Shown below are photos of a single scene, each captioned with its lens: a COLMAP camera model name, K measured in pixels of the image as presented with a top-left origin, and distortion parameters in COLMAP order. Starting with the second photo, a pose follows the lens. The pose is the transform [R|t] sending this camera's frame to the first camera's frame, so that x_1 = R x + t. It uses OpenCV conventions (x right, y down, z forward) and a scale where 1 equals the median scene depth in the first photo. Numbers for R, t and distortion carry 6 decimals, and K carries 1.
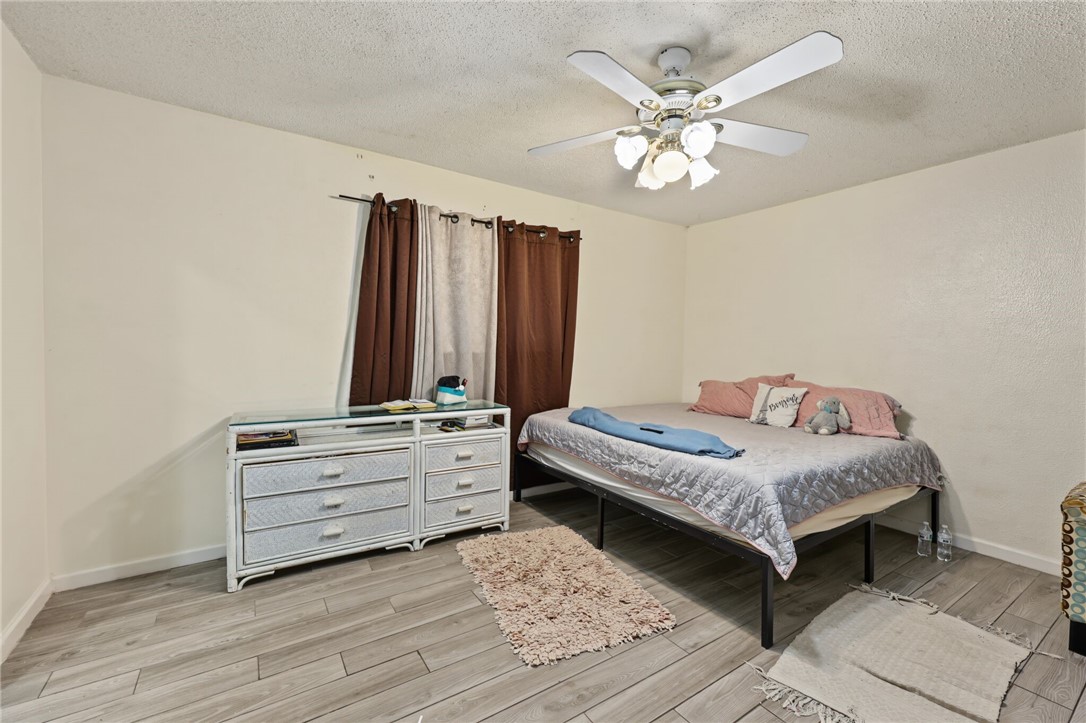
lens RADIAL K [[453.0, 0, 551.9], [0, 453.0, 363.8], [0, 0, 1]] dist [0.003356, -0.000175]
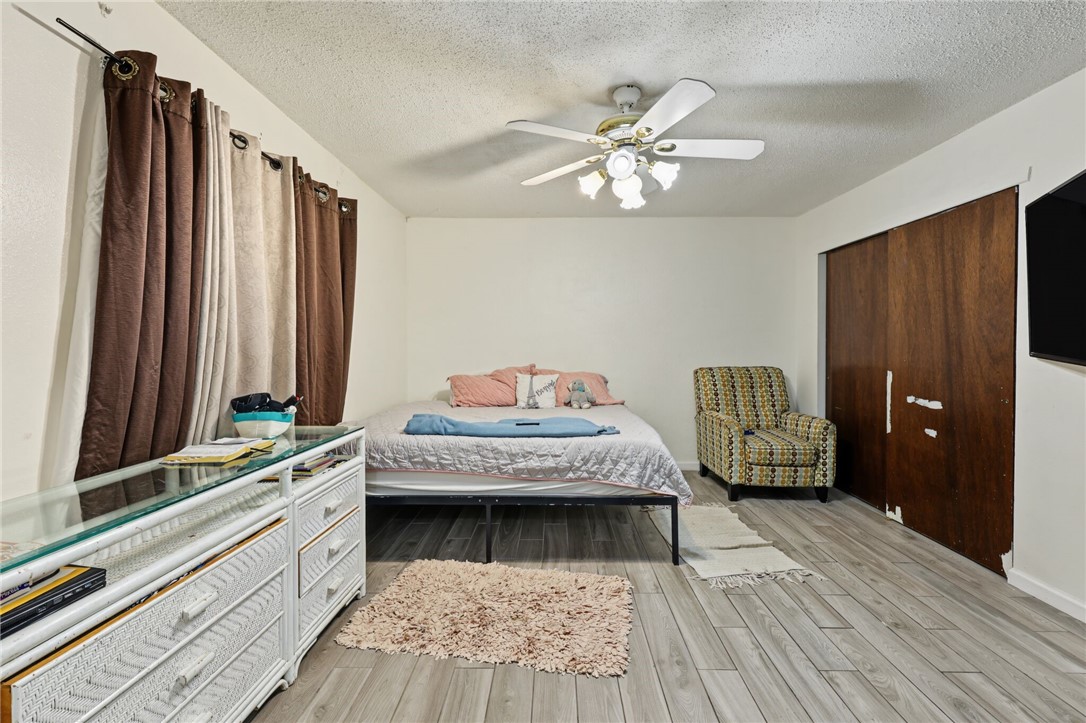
lens RADIAL K [[467.1, 0, 545.9], [0, 467.1, 355.1], [0, 0, 1]] dist [0.004840, 0.000783]
pose [[0.579417, -0.036899, 0.814196, -0.643623], [0.045535, 0.998880, 0.012864, -0.021229], [-0.813758, 0.029621, 0.580448, 0.373123]]
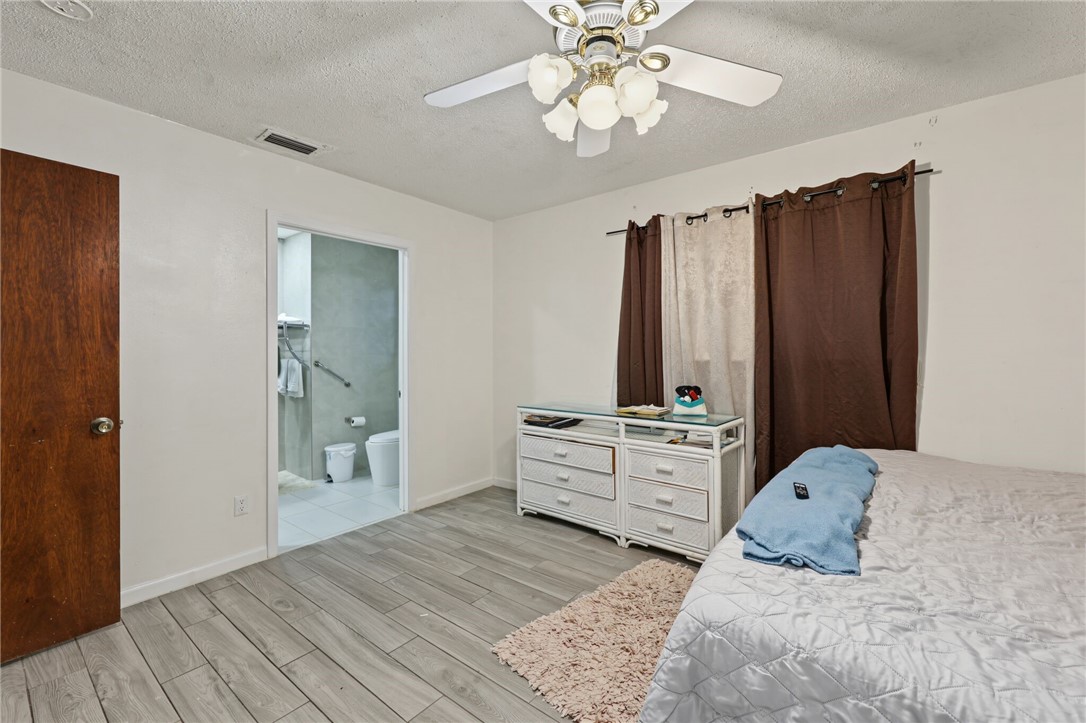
lens RADIAL K [[453.0, 0, 554.0], [0, 453.0, 352.1], [0, 0, 1]] dist [0.003356, -0.000175]
pose [[0.317465, -0.022229, -0.948009, 0.721895], [-0.026809, 0.999115, -0.032405, -0.005904], [0.947891, 0.035702, 0.316589, 0.536701]]
